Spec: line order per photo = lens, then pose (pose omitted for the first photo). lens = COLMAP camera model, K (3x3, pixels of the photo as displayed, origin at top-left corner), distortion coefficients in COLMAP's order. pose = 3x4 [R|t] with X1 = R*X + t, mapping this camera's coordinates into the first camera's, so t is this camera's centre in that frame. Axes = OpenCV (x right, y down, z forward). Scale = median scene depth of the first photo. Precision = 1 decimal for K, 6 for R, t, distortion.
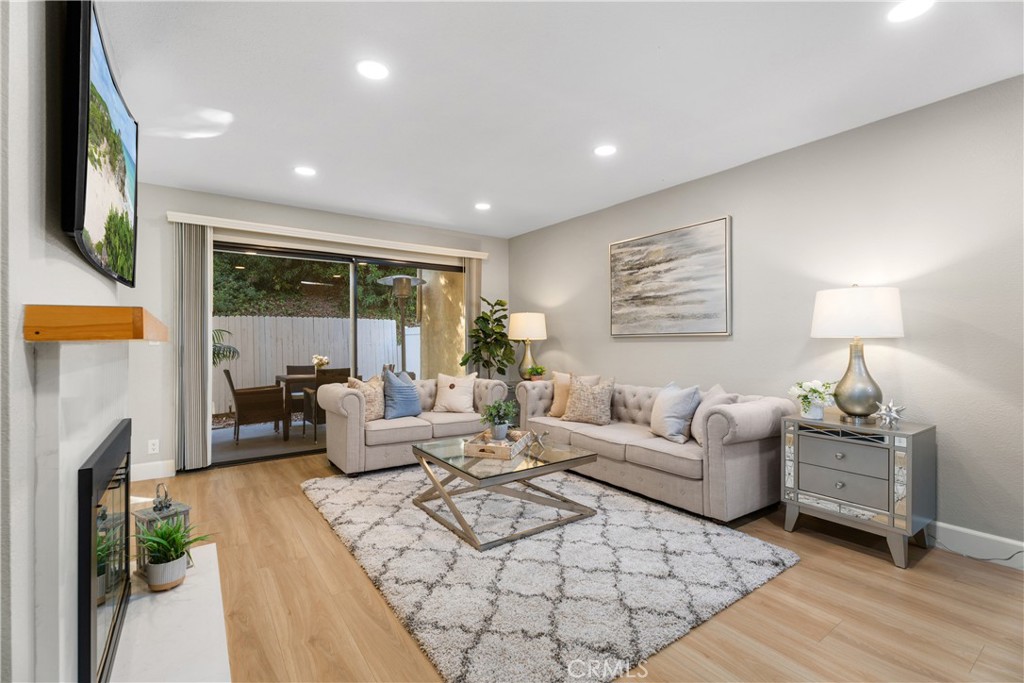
lens RADIAL K [[461.9, 0, 504.7], [0, 461.9, 342.9], [0, 0, 1]] dist [-0.003366, 0.000307]
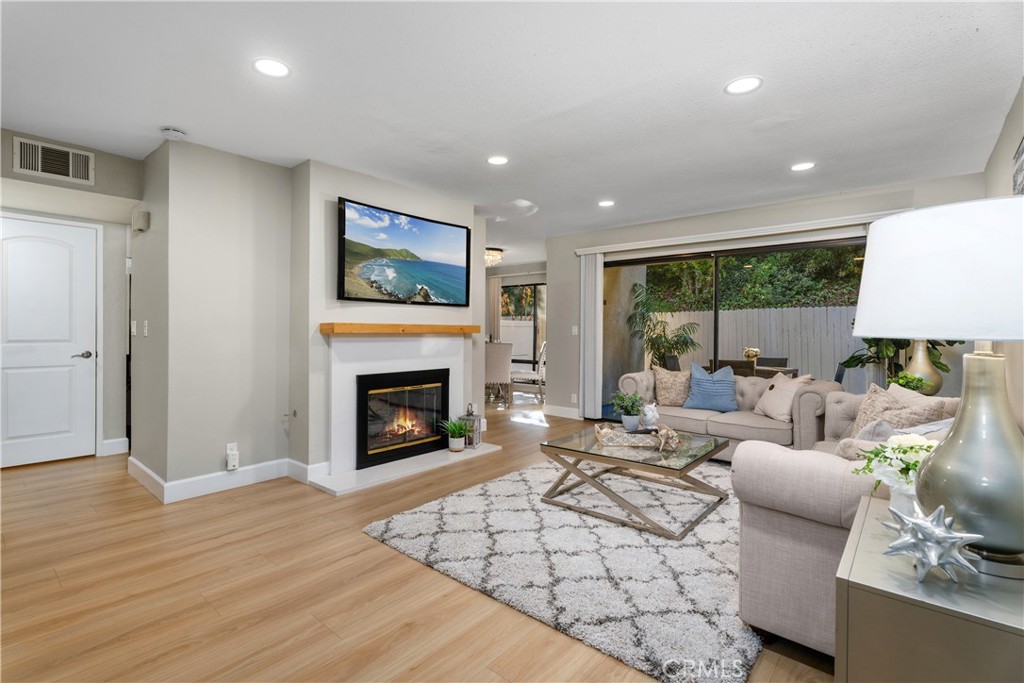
lens RADIAL K [[461.9, 0, 507.1], [0, 461.9, 334.1], [0, 0, 1]] dist [-0.003366, 0.000307]
pose [[0.261359, 0.013416, -0.965148, 0.756916], [-0.009371, 0.999892, 0.011361, -0.014049], [0.965196, 0.006075, 0.261456, 0.381441]]
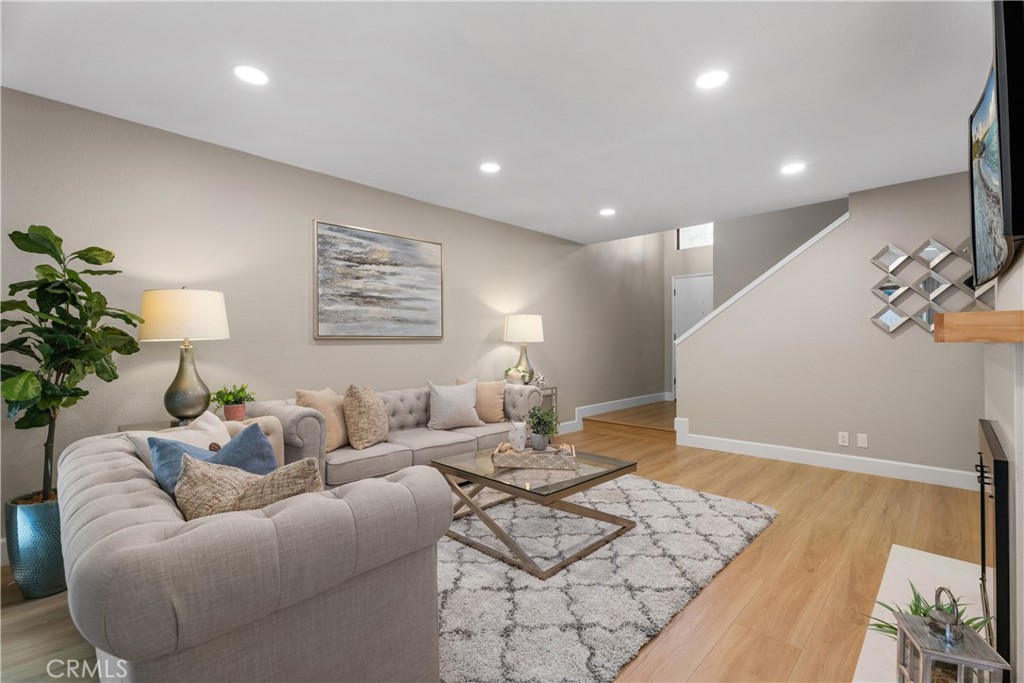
lens RADIAL K [[461.9, 0, 510.7], [0, 461.9, 342.3], [0, 0, 1]] dist [-0.003366, 0.000307]
pose [[-0.216508, 0.021243, 0.976050, -0.709934], [0.021957, 0.999616, -0.016885, 0.016101], [-0.976034, 0.017776, -0.216892, 1.003671]]
